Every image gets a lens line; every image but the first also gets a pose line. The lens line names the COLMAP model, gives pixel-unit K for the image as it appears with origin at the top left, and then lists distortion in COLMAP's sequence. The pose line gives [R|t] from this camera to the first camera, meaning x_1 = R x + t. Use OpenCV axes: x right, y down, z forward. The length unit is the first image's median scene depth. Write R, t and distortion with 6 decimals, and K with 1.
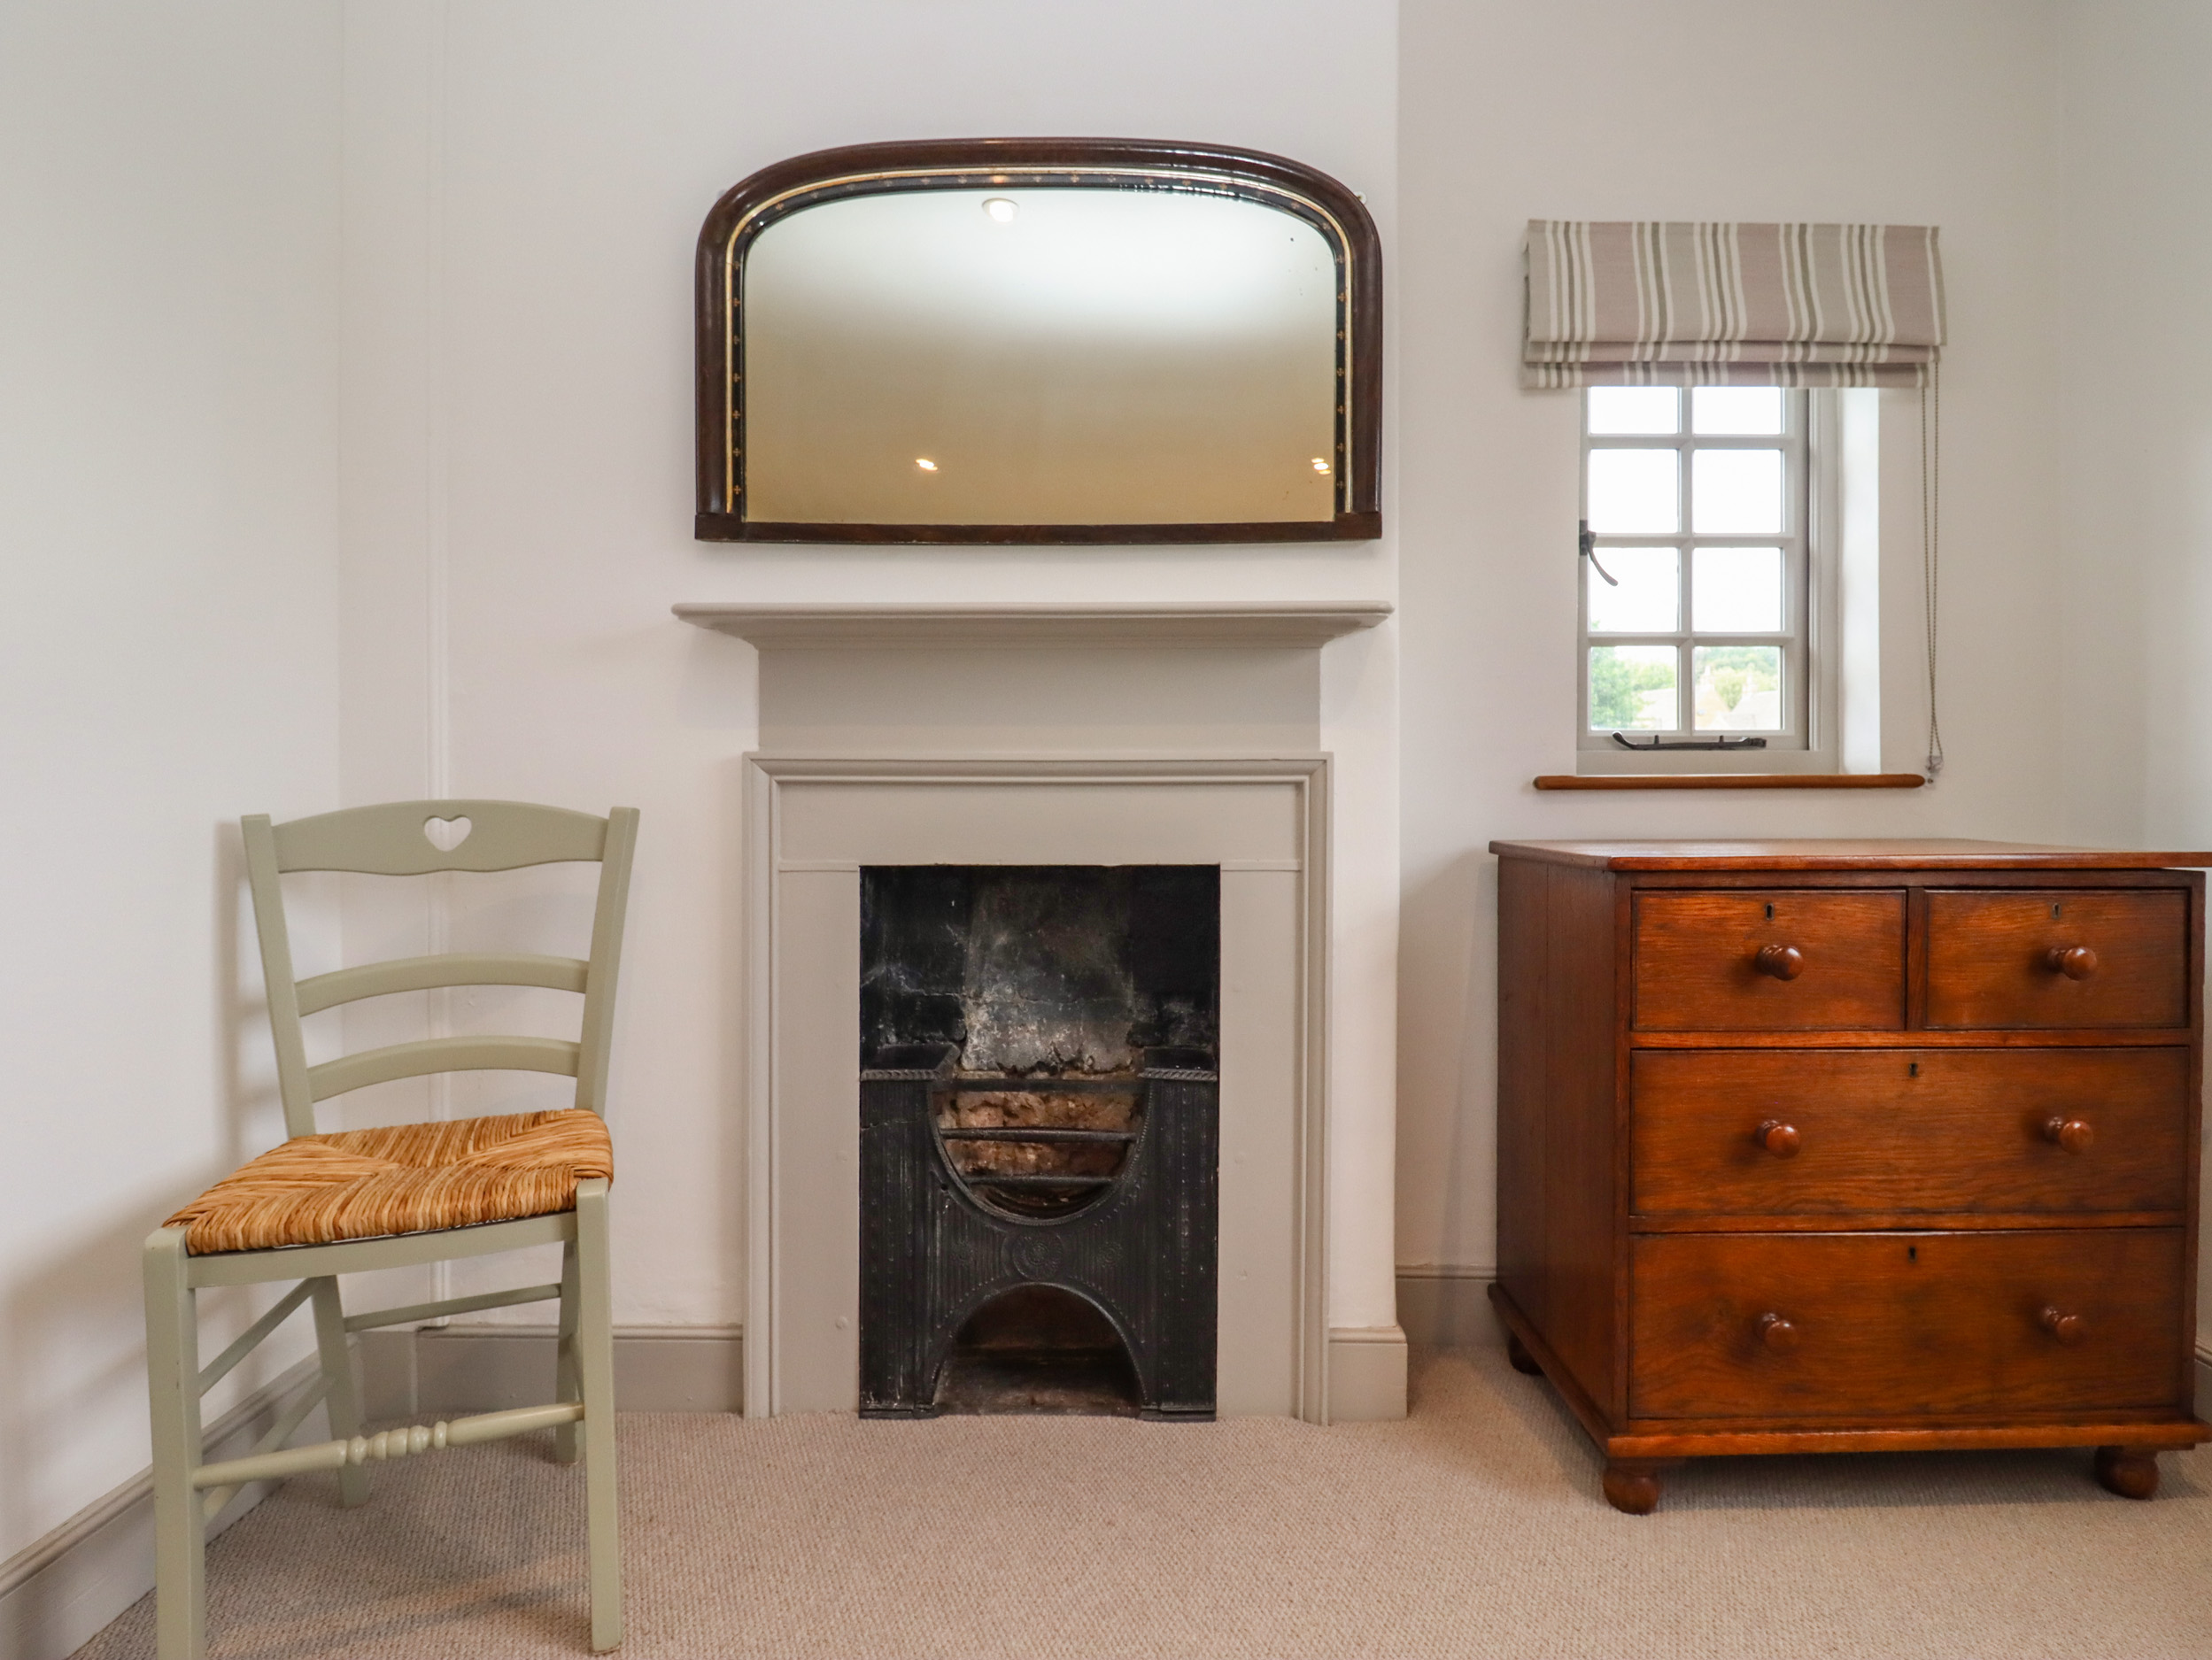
lens RADIAL K [[1180.3, 0, 1142.0], [0, 1180.3, 809.2], [0, 0, 1]] dist [-0.001597, -0.014487]
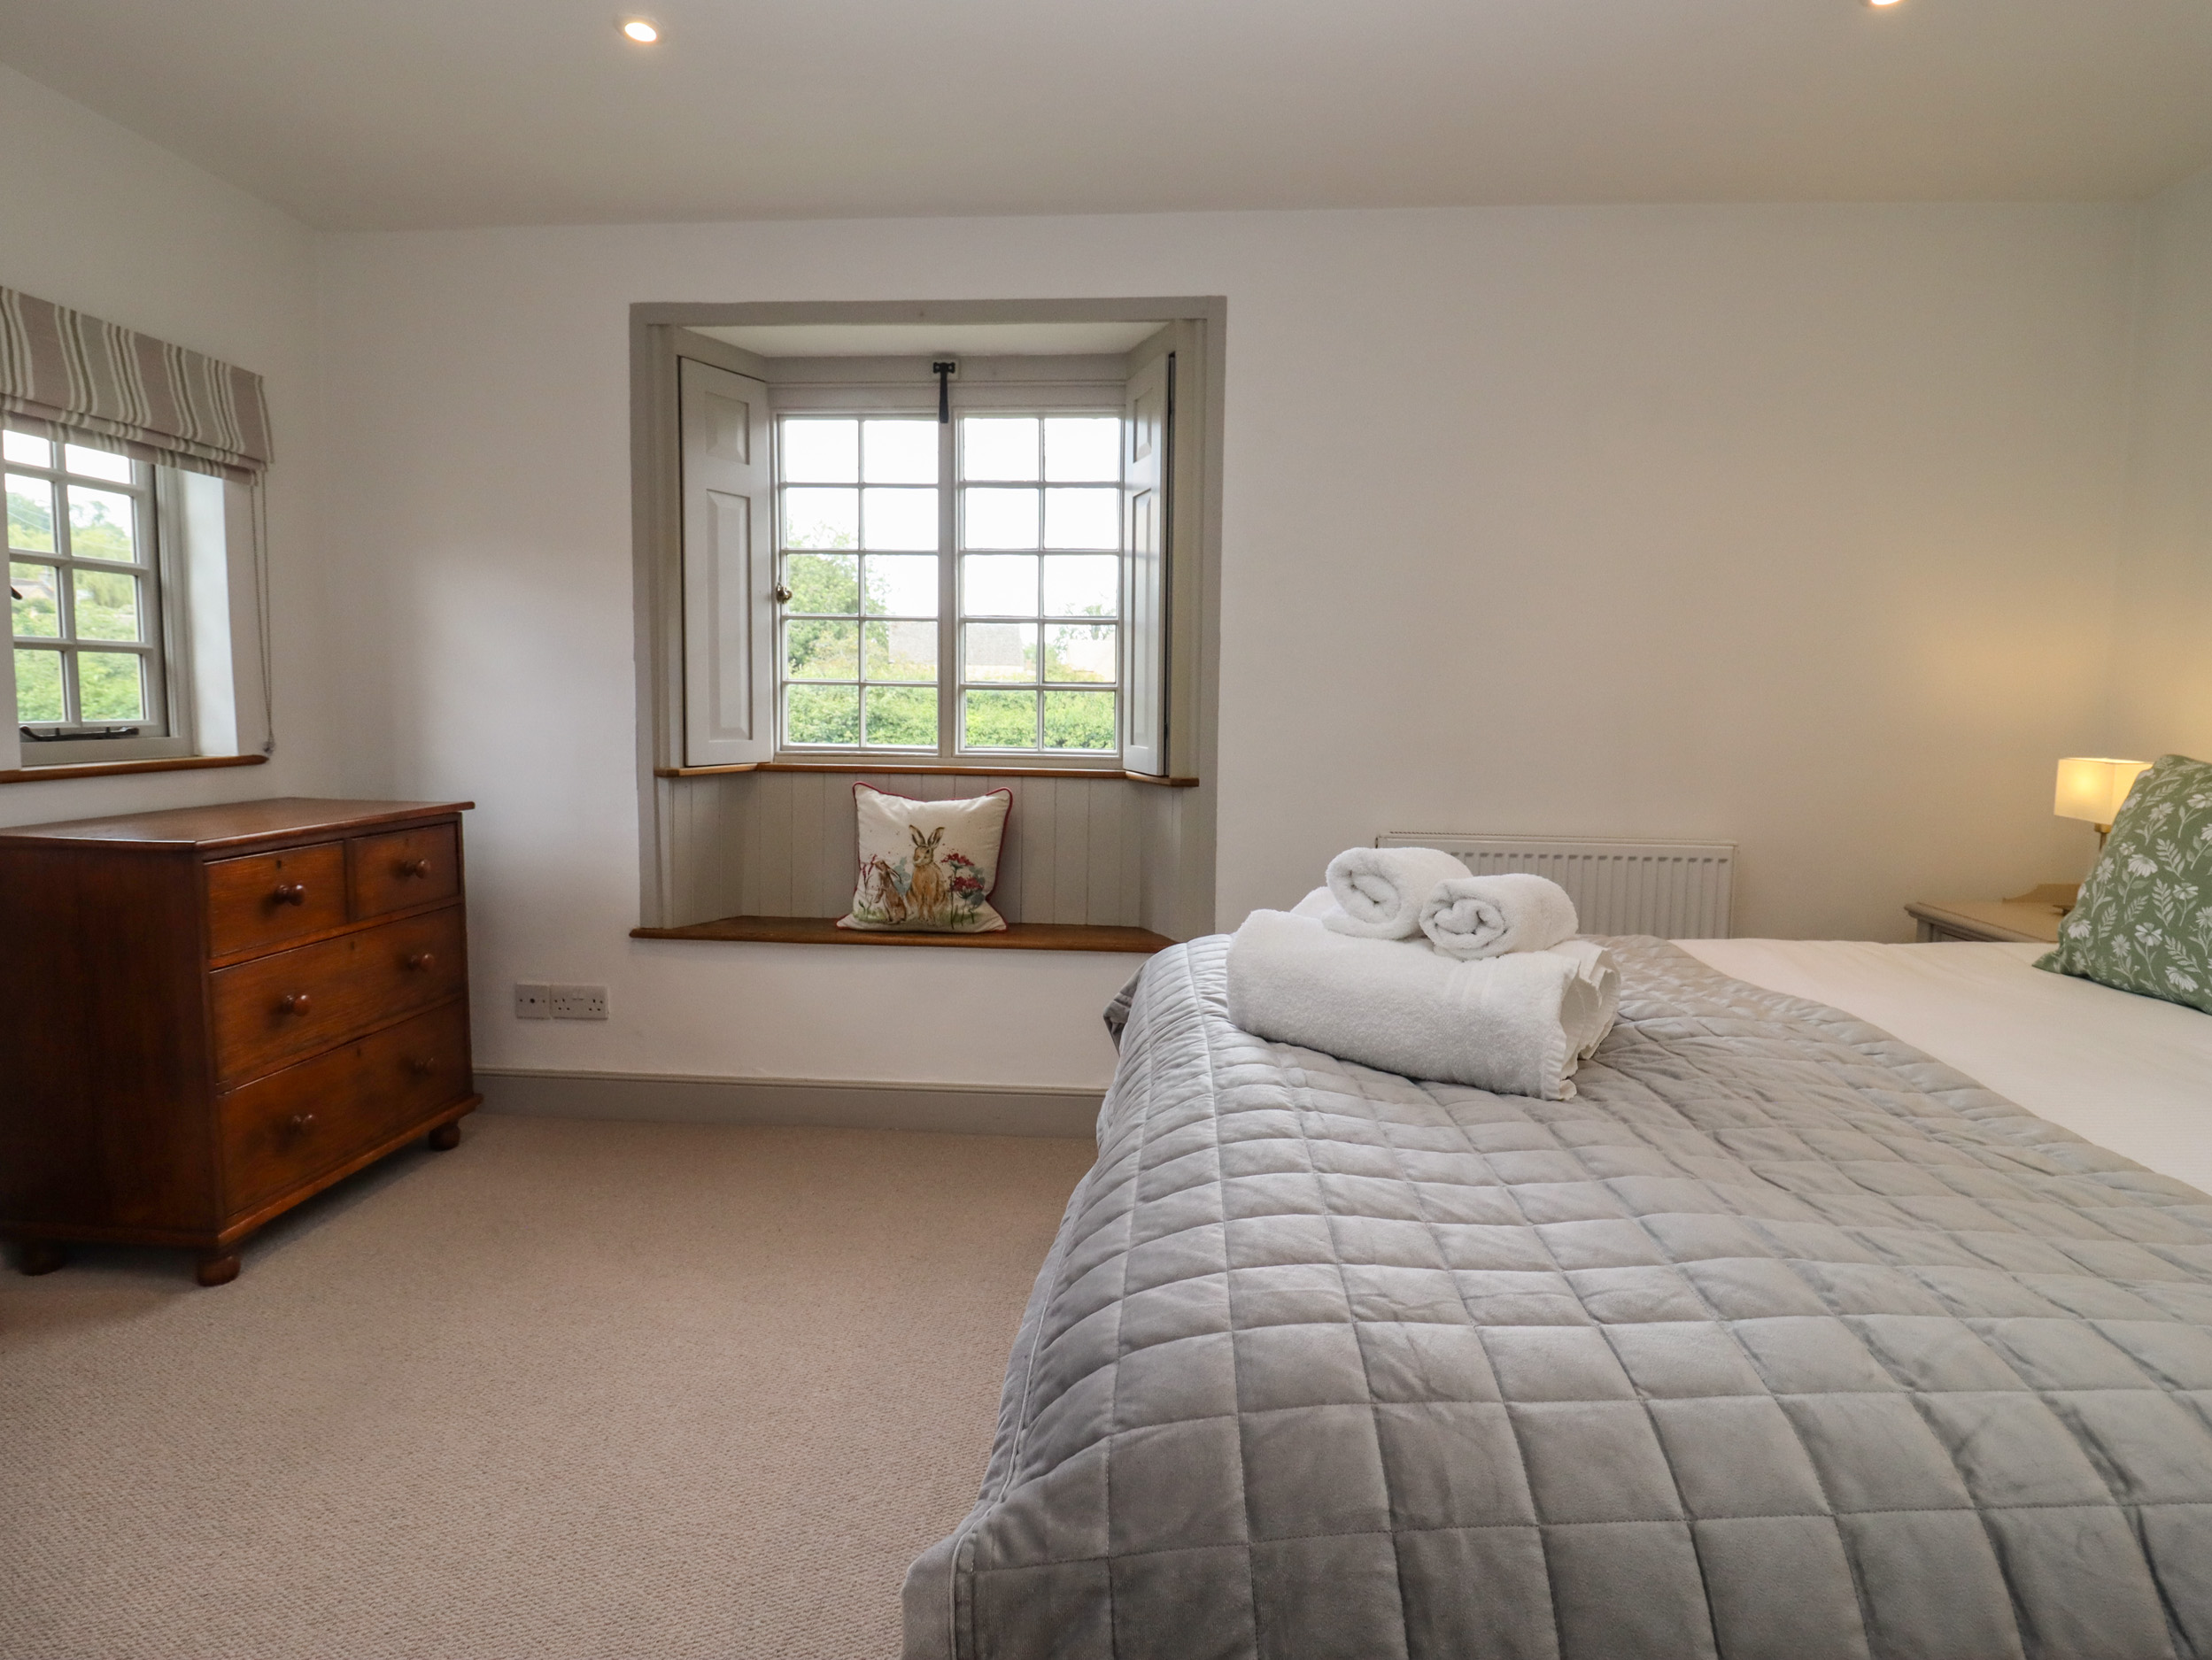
lens RADIAL K [[1180.3, 0, 1142.0], [0, 1180.3, 809.2], [0, 0, 1]] dist [-0.001597, -0.014487]
pose [[0.068558, -0.090622, 0.993523, -0.897997], [-0.009334, 0.995764, 0.091470, -0.133926], [-0.997603, -0.015544, 0.067422, -0.231447]]
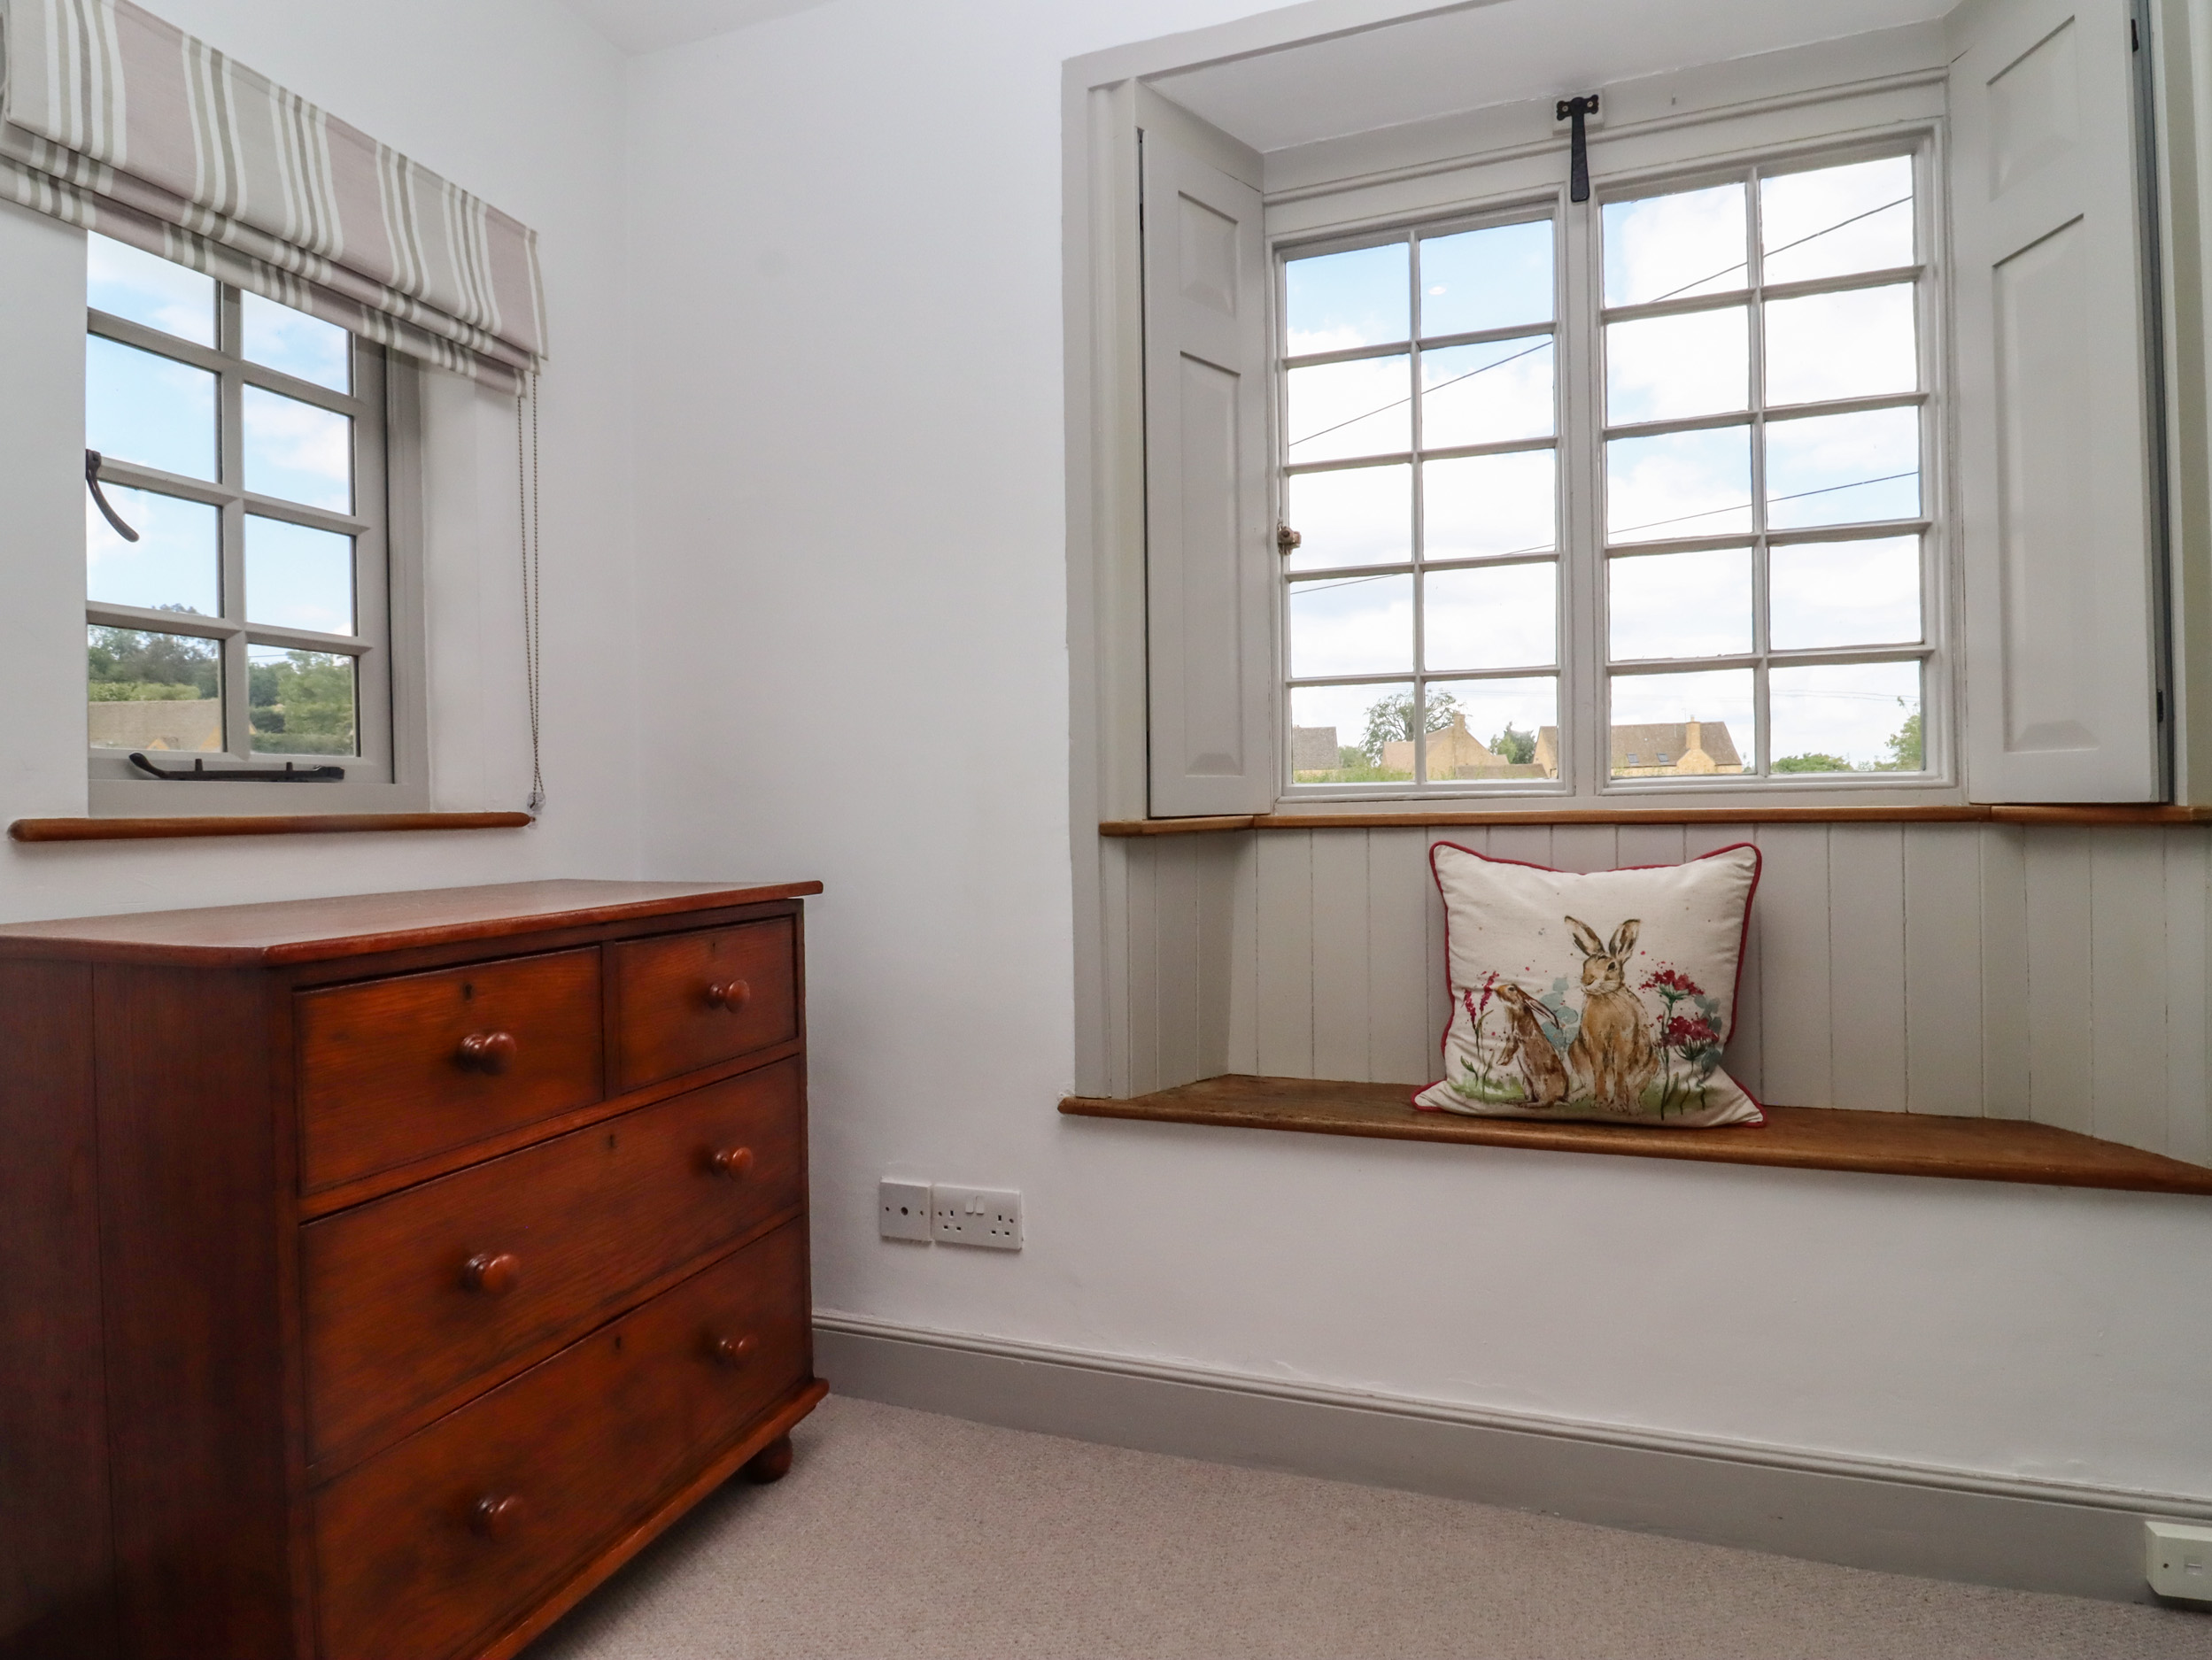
lens RADIAL K [[1142.7, 0, 1115.2], [0, 1142.7, 821.5], [0, 0, 1]] dist [-0.007812, -0.012043]
pose [[0.334063, -0.011946, 0.942475, -0.037512], [0.023560, 0.999713, 0.004321, -0.019329], [-0.942256, 0.020761, 0.334249, 0.327921]]
